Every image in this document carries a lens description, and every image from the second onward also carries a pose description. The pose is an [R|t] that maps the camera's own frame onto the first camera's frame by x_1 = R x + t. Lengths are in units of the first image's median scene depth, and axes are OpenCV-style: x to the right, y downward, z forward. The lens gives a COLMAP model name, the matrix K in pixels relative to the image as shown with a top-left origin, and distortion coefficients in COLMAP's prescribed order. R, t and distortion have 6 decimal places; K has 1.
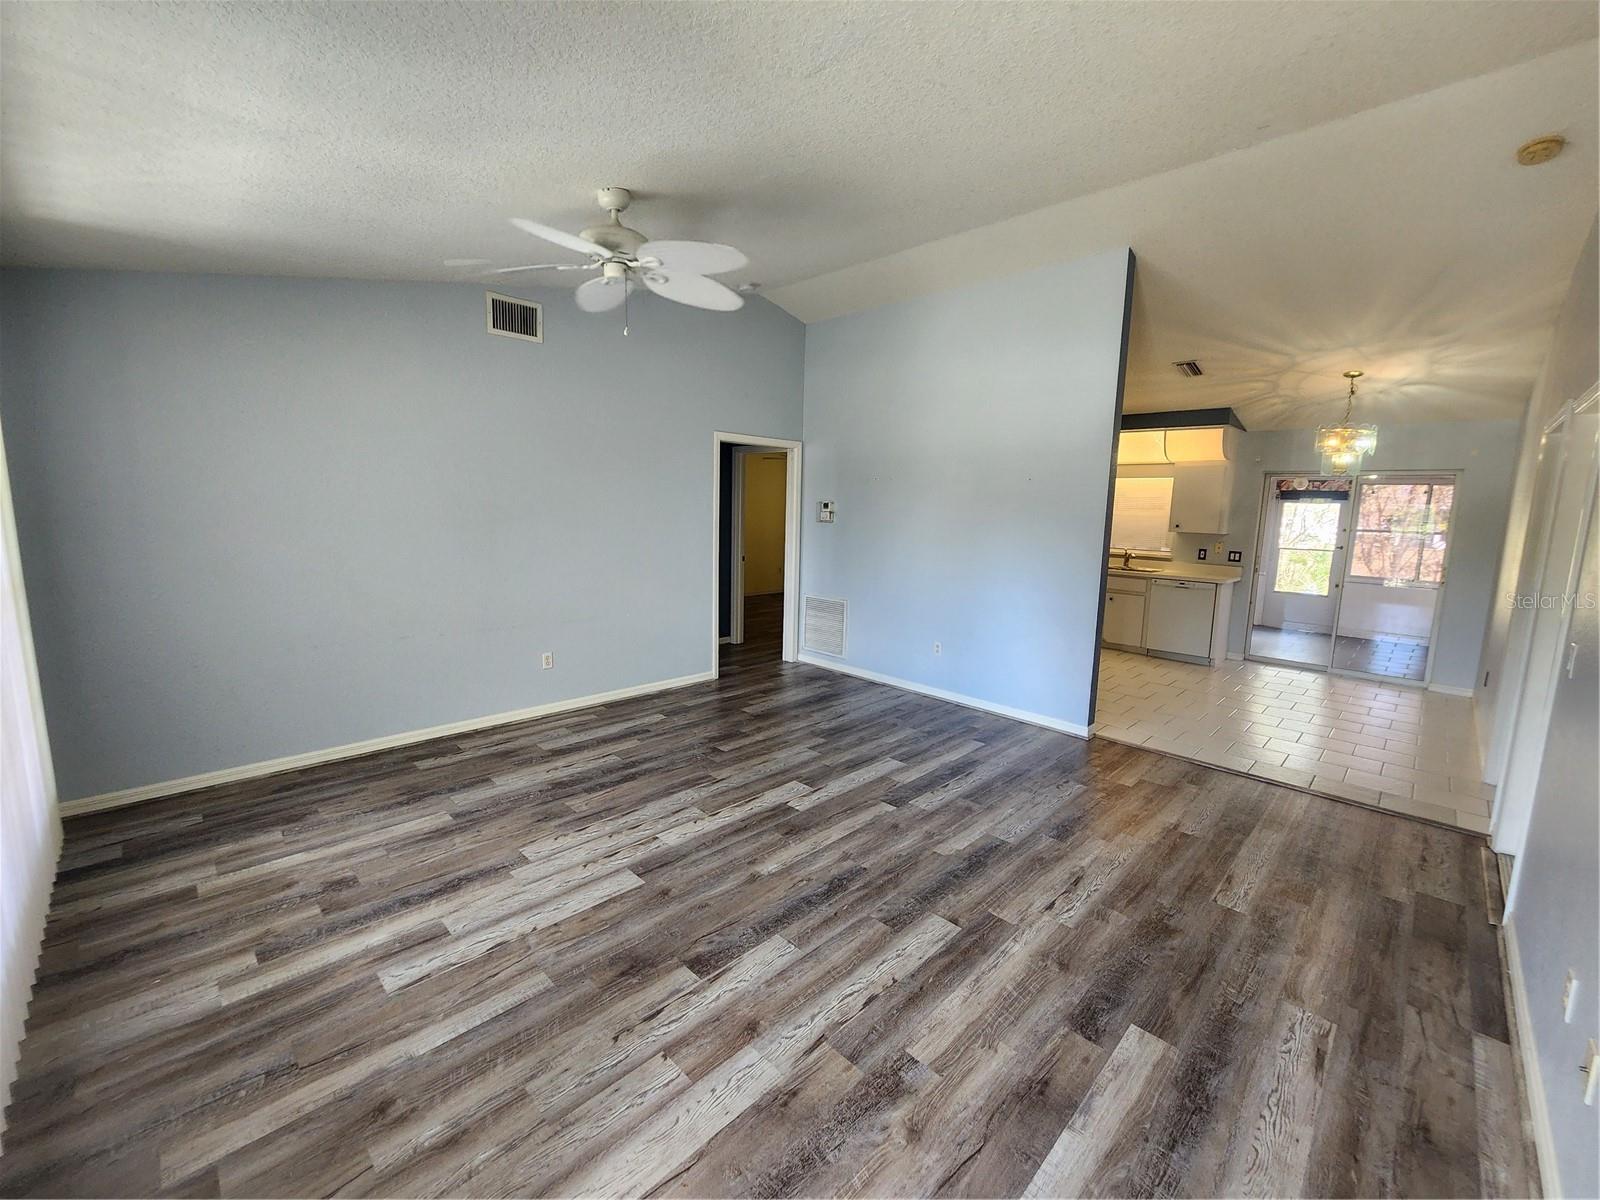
lens RADIAL K [[657.2, 0, 798.4], [0, 657.2, 615.4], [0, 0, 1]] dist [-0.007789, 0.002127]
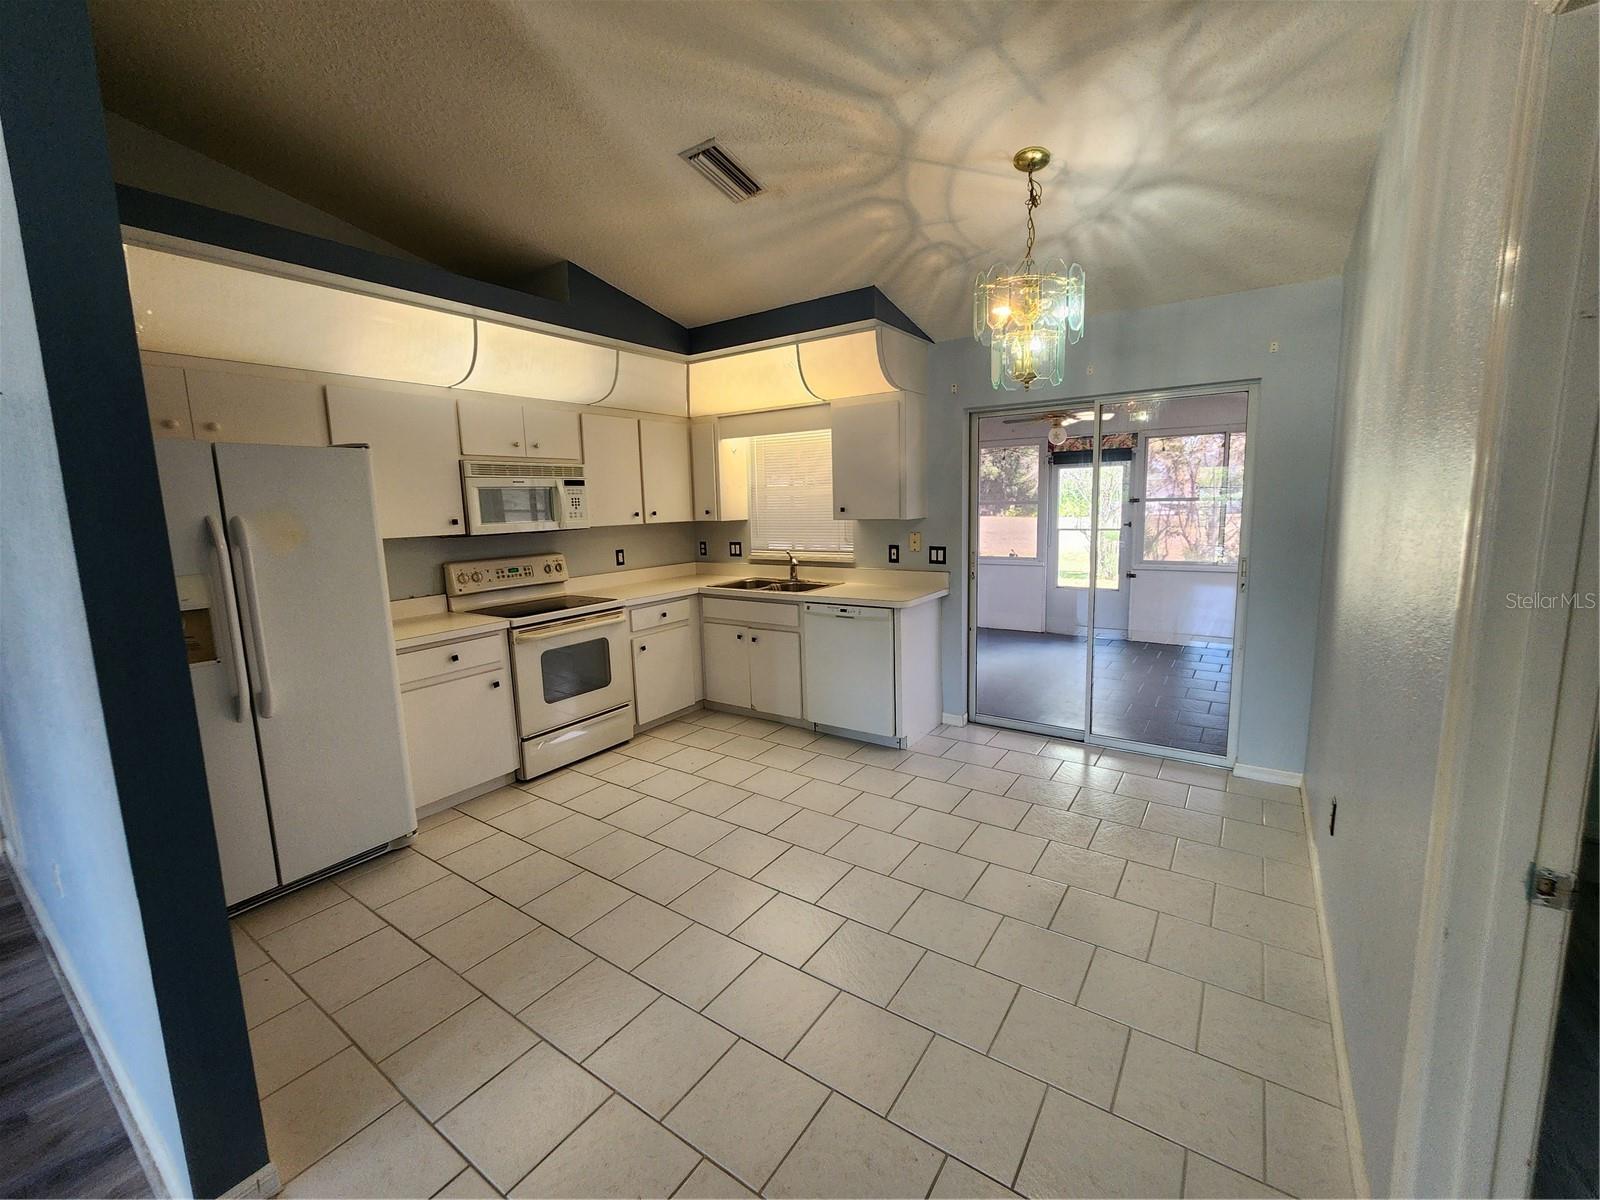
lens RADIAL K [[657.2, 0, 796.4], [0, 657.2, 604.8], [0, 0, 1]] dist [-0.007789, 0.002127]
pose [[0.984302, -0.081465, 0.156569, 0.444322], [0.083714, 0.996459, -0.007815, -0.051221], [-0.155378, 0.020799, 0.987636, 0.435742]]
